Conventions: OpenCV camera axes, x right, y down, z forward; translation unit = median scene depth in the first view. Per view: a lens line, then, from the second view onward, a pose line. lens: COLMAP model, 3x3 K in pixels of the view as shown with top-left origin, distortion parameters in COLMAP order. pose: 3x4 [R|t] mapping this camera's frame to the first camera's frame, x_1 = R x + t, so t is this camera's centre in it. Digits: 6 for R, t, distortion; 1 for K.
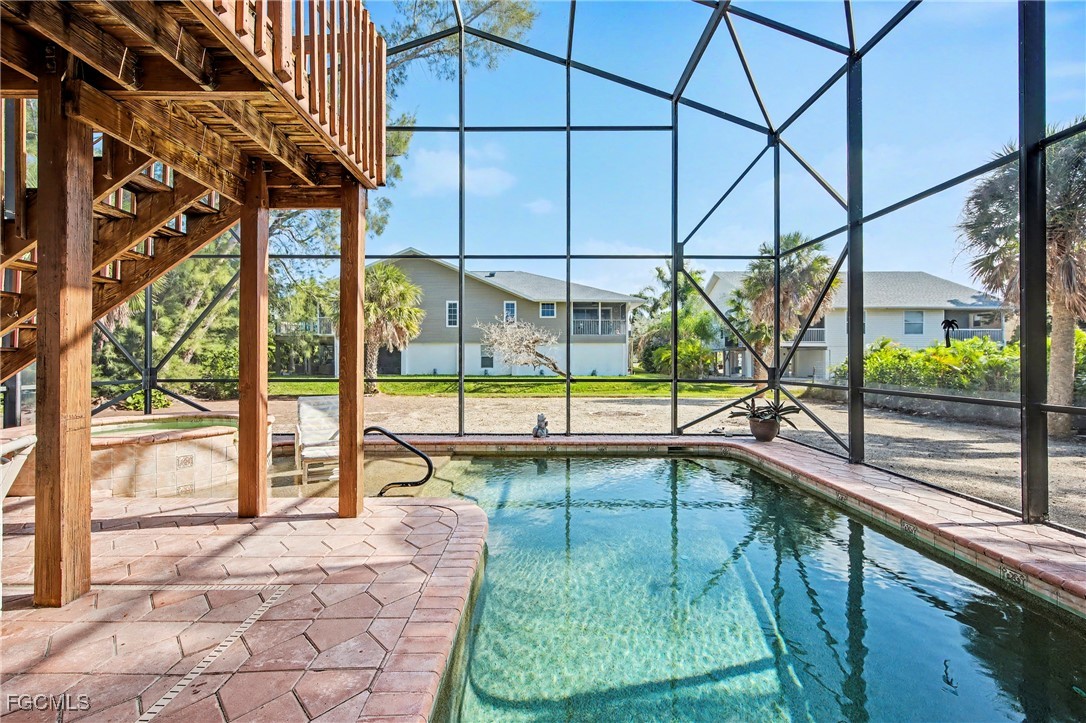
lens RADIAL K [[429.2, 0, 543.0], [0, 429.2, 361.5], [0, 0, 1]] dist [0.000472, 0.000055]
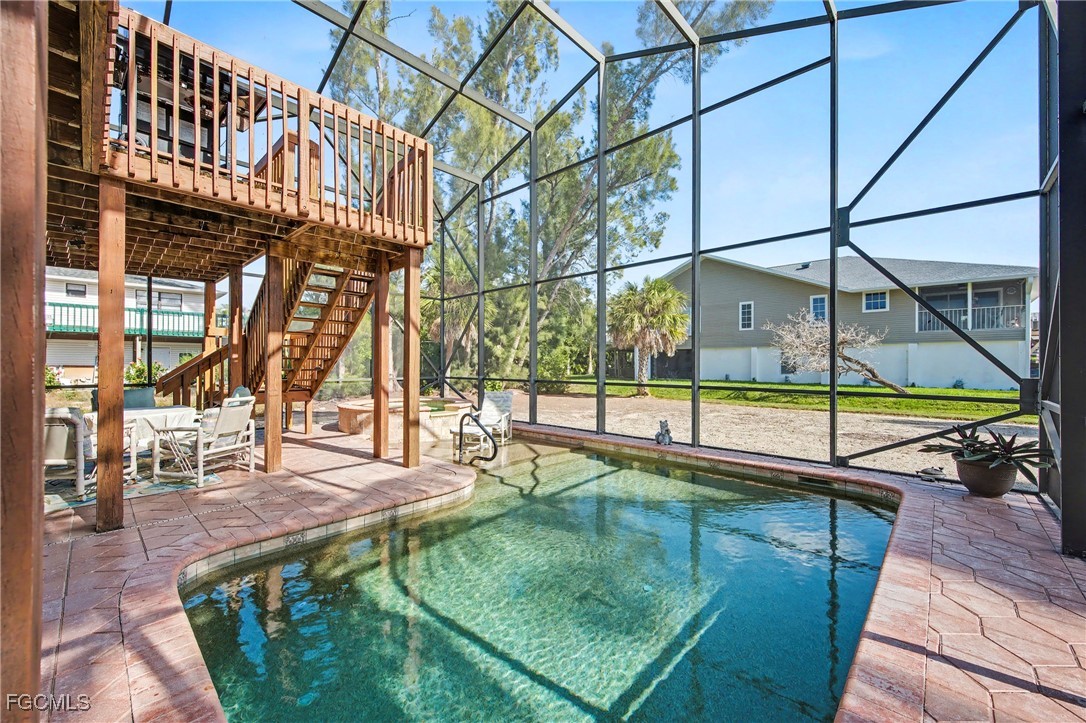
lens RADIAL K [[429.2, 0, 543.0], [0, 429.2, 361.5], [0, 0, 1]] dist [0.000472, 0.000055]
pose [[0.723560, -0.004135, -0.690250, 0.211244], [-0.005012, 0.999924, -0.011244, 0.000644], [0.690244, 0.011595, 0.723484, 0.049121]]
